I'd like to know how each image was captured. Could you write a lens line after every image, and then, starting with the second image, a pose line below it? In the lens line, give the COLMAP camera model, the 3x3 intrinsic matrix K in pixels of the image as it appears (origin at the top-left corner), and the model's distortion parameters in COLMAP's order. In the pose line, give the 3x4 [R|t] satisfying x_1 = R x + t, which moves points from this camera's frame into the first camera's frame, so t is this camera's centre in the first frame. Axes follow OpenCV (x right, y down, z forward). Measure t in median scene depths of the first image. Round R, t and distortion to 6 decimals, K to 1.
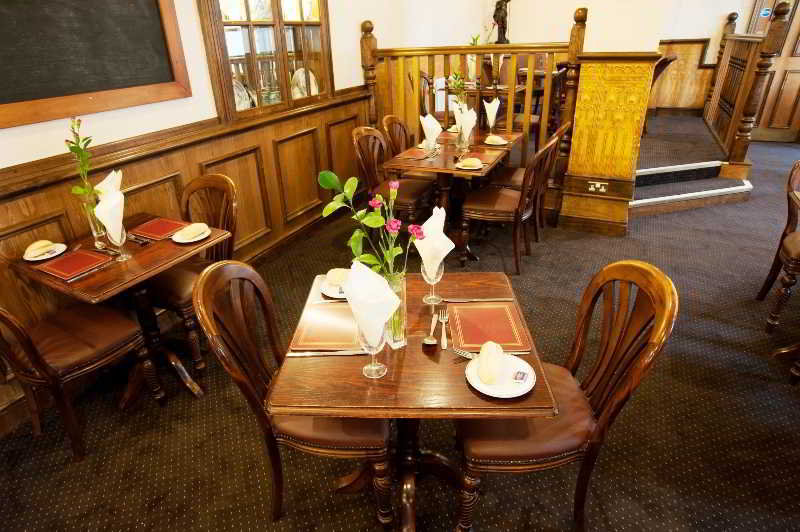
lens RADIAL K [[458.5, 0, 376.7], [0, 458.5, 278.0], [0, 0, 1]] dist [-0.098626, 0.052584]
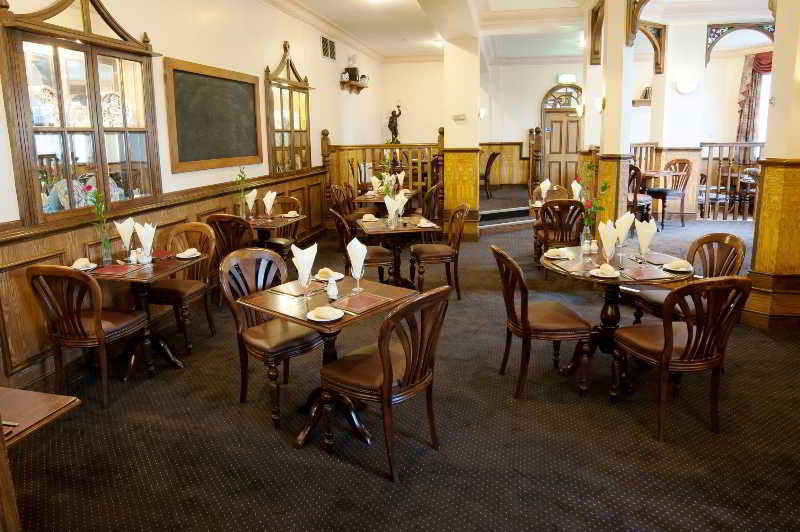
lens RADIAL K [[524.7, 0, 399.1], [0, 524.7, 250.5], [0, 0, 1]] dist [-0.050208, 0.001466]
pose [[0.960342, -0.026892, 0.277523, -0.366053], [0.102273, 0.959936, -0.260890, 0.486246], [-0.259389, 0.278927, 0.924617, -0.921657]]
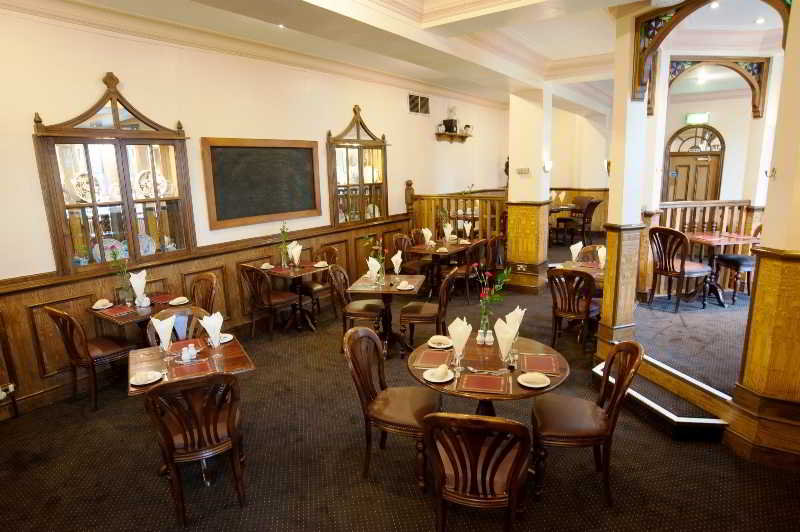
lens RADIAL K [[474.6, 0, 400.6], [0, 474.6, 286.4], [0, 0, 1]] dist [-0.052324, 0.000149]
pose [[0.991985, 0.050078, -0.116011, 0.226036], [-0.076093, 0.969719, -0.232066, 0.371106], [0.100877, 0.239034, 0.965757, -0.945668]]
